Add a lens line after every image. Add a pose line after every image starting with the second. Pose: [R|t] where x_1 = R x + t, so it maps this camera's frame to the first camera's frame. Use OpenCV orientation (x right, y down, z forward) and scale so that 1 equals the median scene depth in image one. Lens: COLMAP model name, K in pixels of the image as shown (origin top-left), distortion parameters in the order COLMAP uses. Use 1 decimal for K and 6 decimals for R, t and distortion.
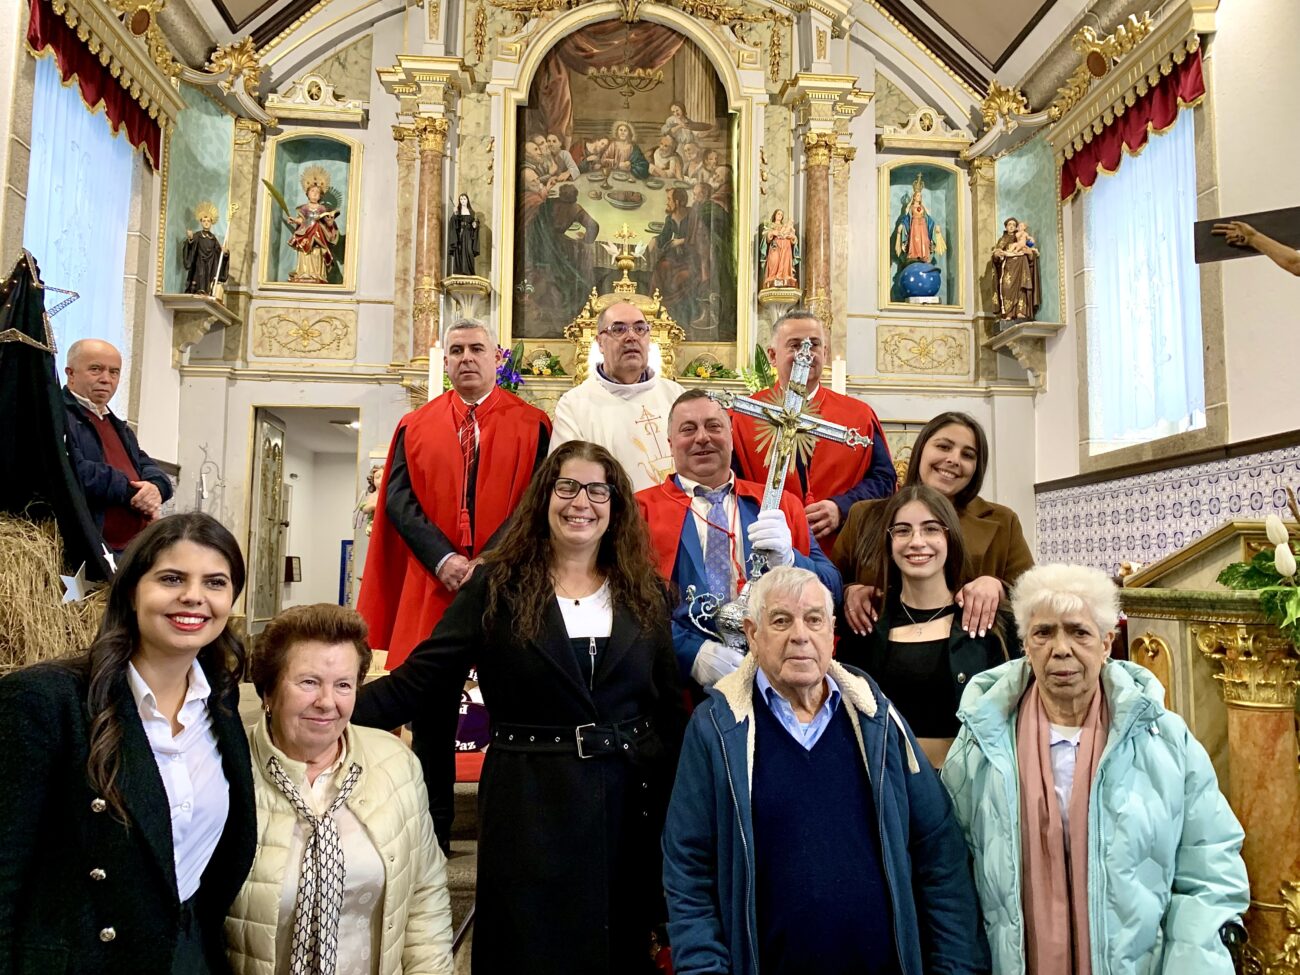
lens RADIAL K [[1001.9, 0, 660.6], [0, 1001.9, 472.7], [0, 0, 1]] dist [0.081470, -0.158258]
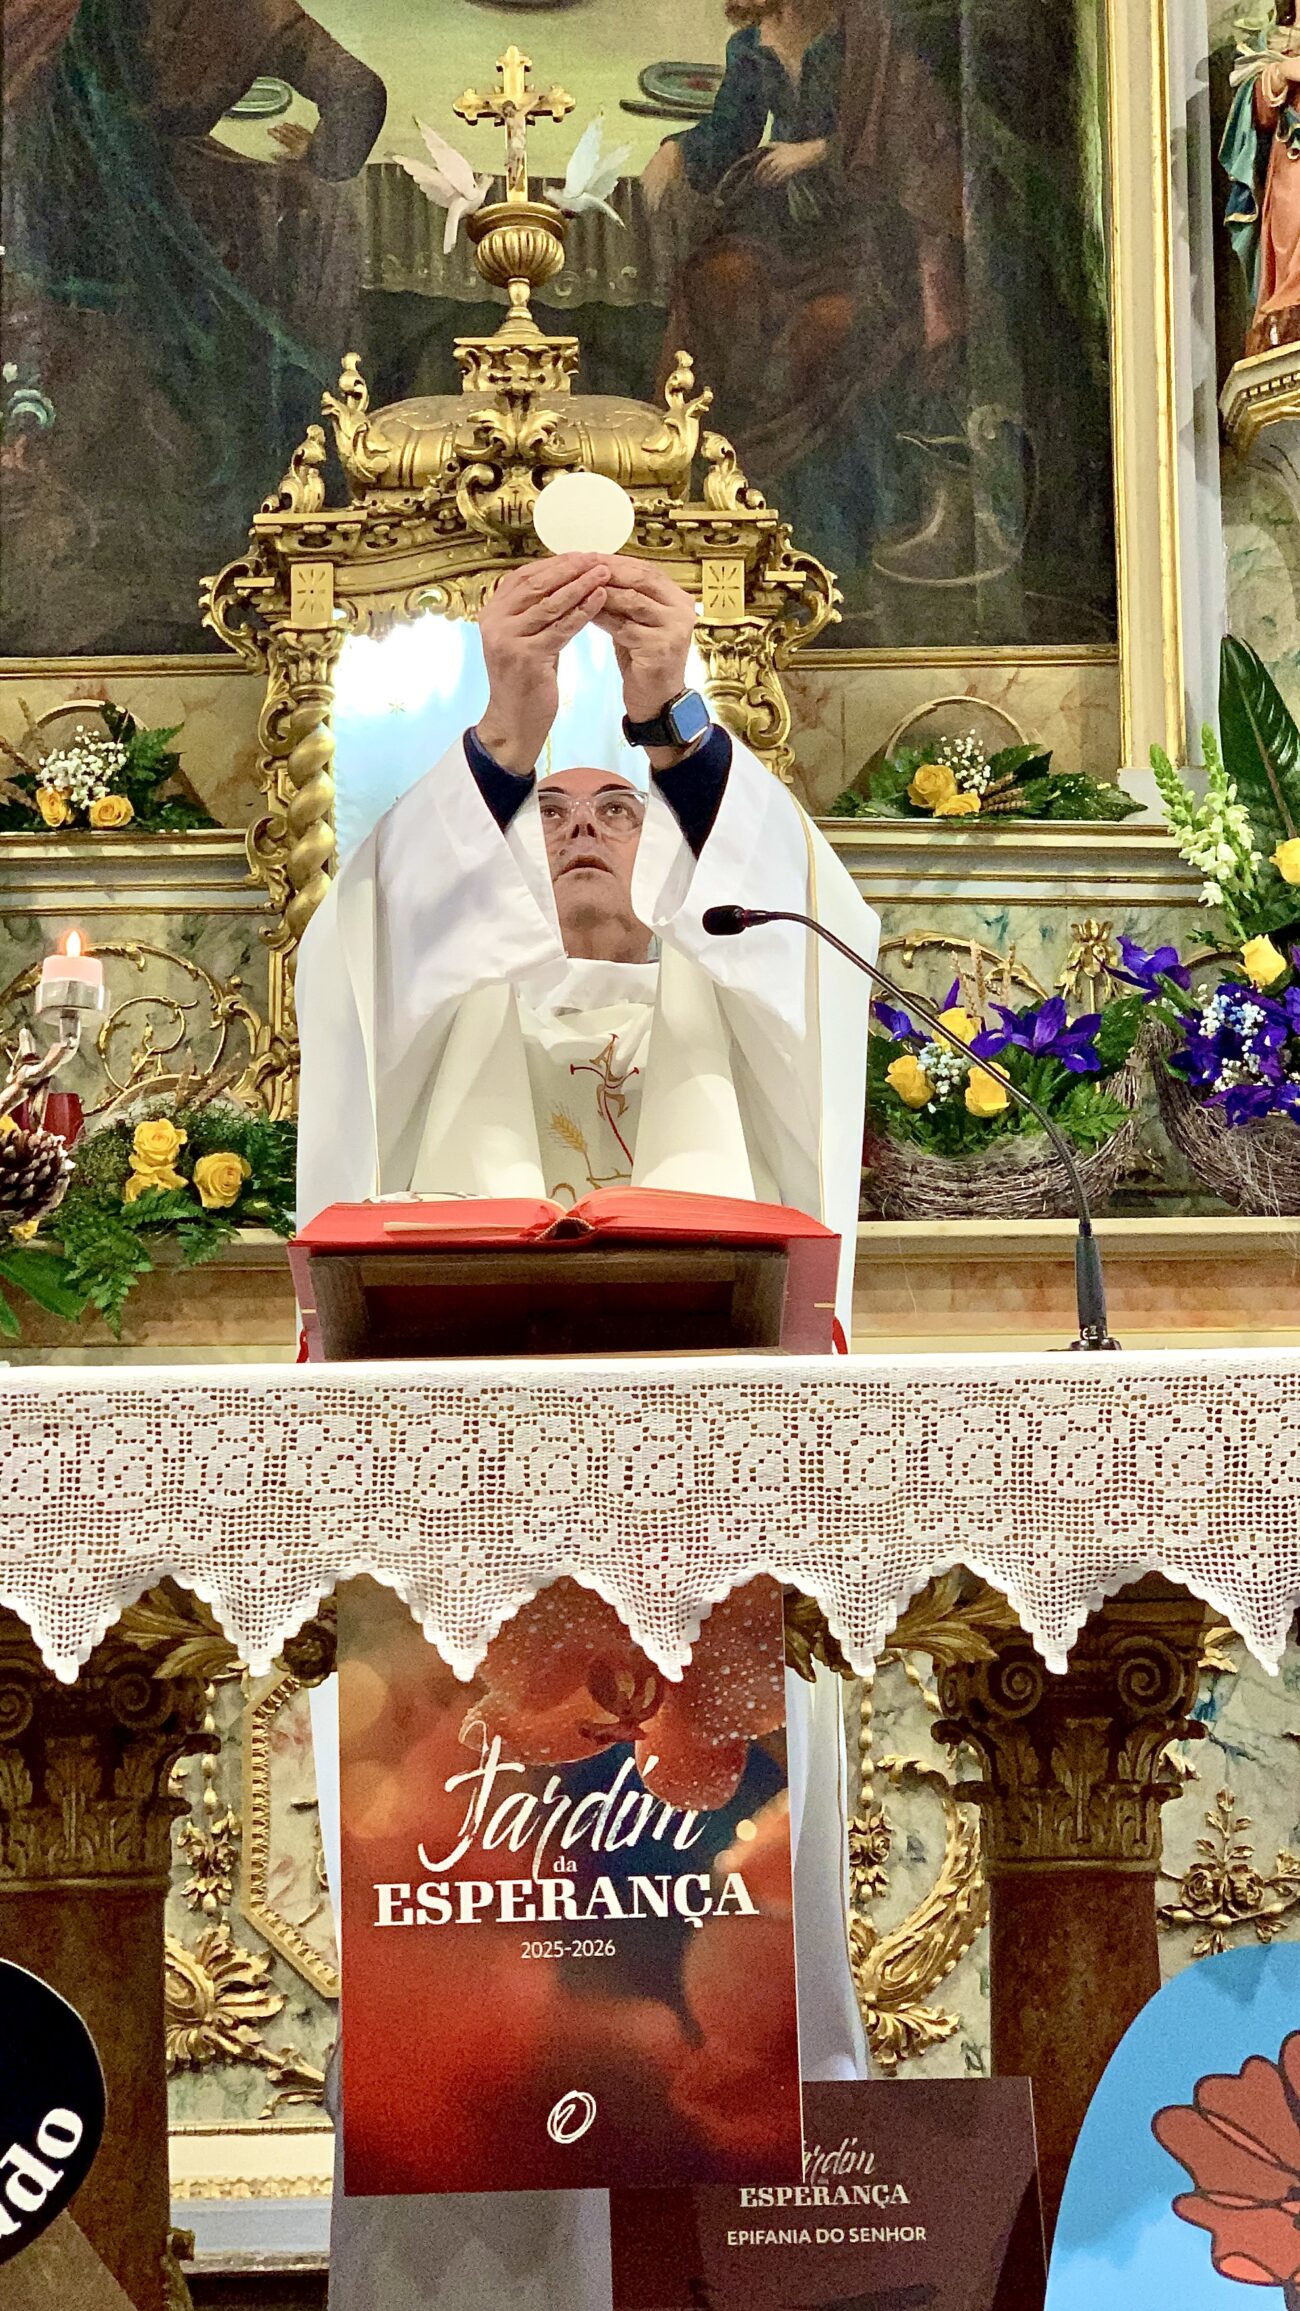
lens RADIAL K [[3989.9, 0, 650.0], [0, 3989.9, 1155.5], [0, 0, 1]] dist [0.033394, 0.097224]
pose [[0.998744, -0.030142, -0.040033, 0.014830], [0.025999, 0.994620, -0.100272, 0.039357], [0.042840, 0.099105, 0.994154, 0.253787]]
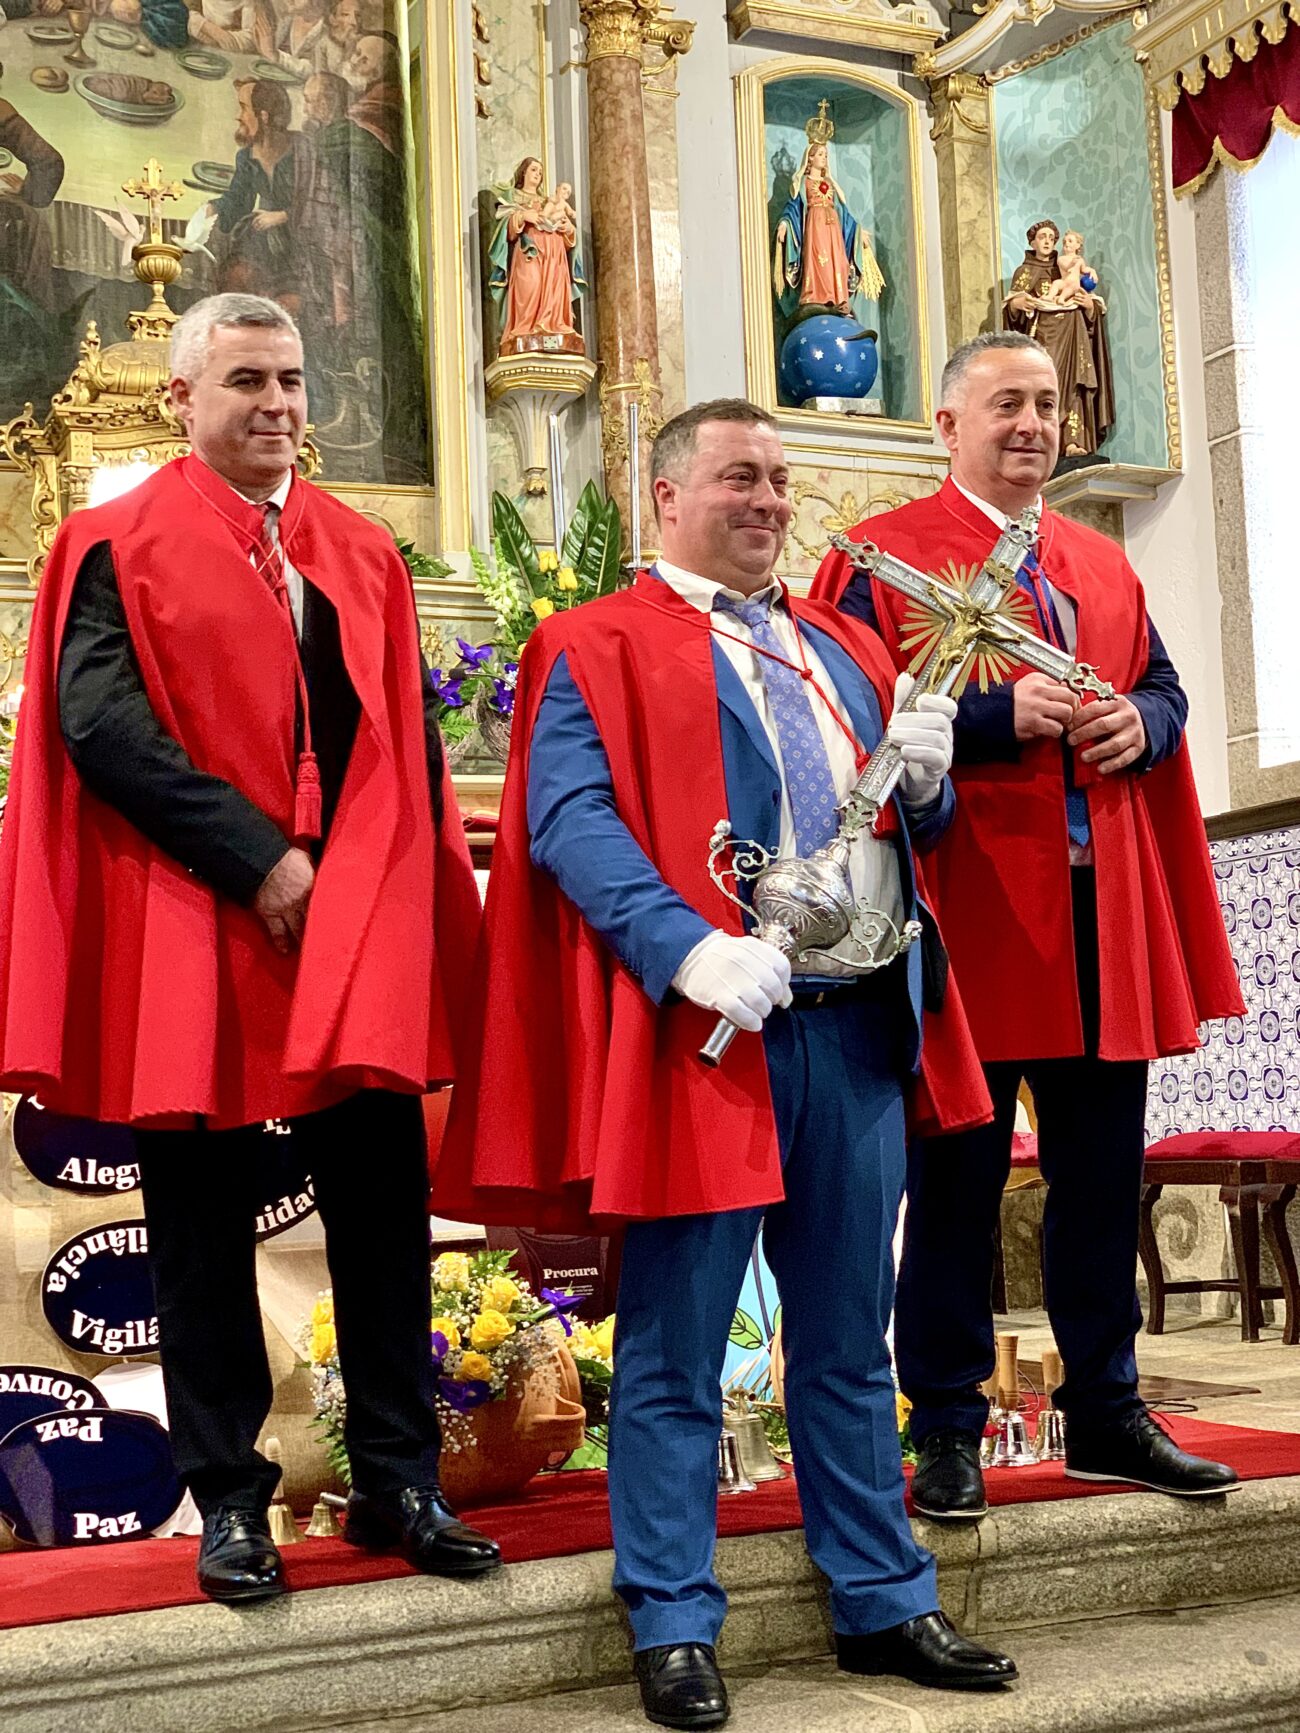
lens RADIAL K [[2604.9, 0, 654.7], [0, 2604.9, 825.0], [0, 0, 1]] dist [0.251359, -0.990783]
pose [[0.937929, -0.010114, 0.346680, -0.199794], [0.017106, 0.999707, -0.017116, 0.020815], [-0.346405, 0.021984, 0.937827, 0.011308]]
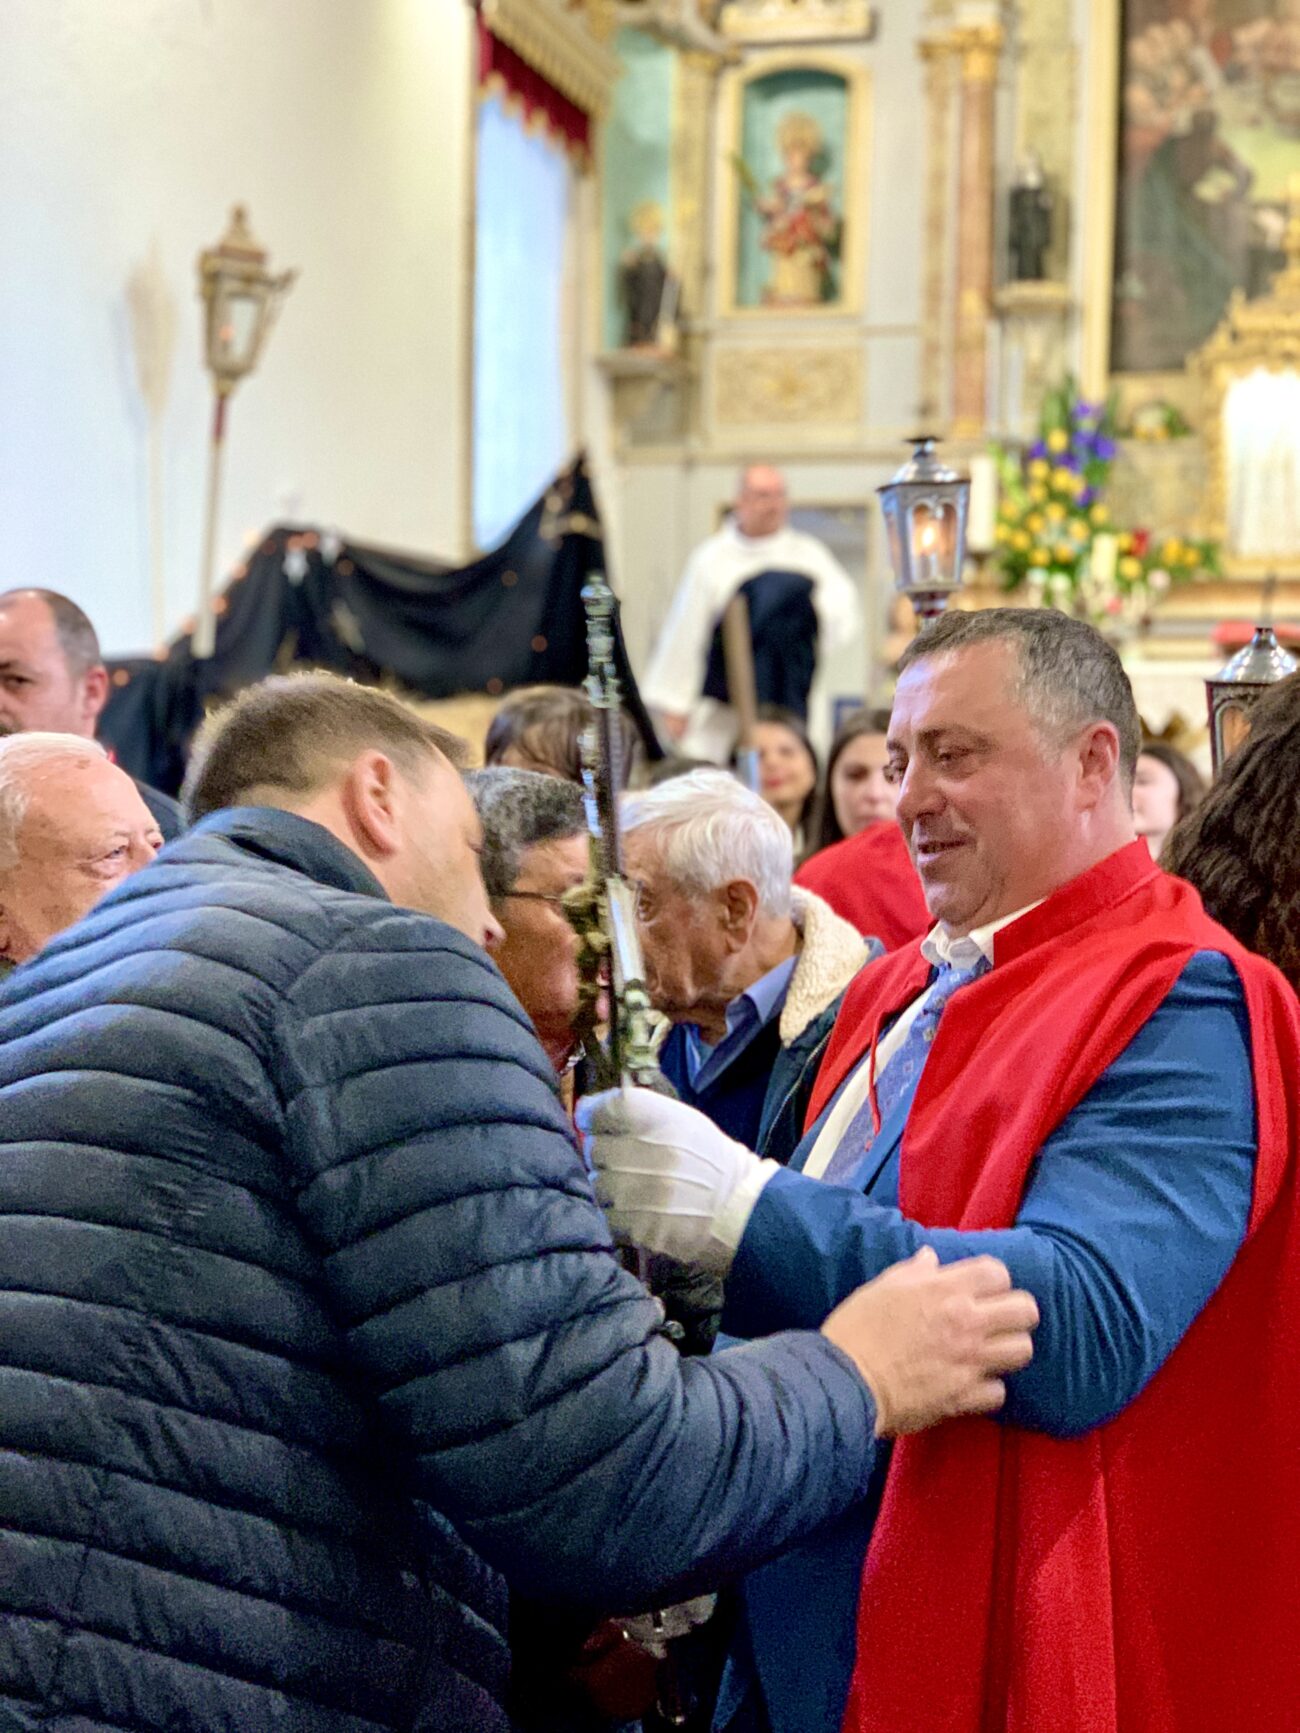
lens RADIAL K [[2604.9, 0, 654.7], [0, 2604.9, 825.0], [0, 0, 1]] dist [0.251359, -0.990783]
pose [[0.939633, 0.017249, -0.341749, 0.146243], [0.026617, 0.992019, 0.123251, -0.067393], [0.341147, -0.124907, 0.931674, -0.623072]]
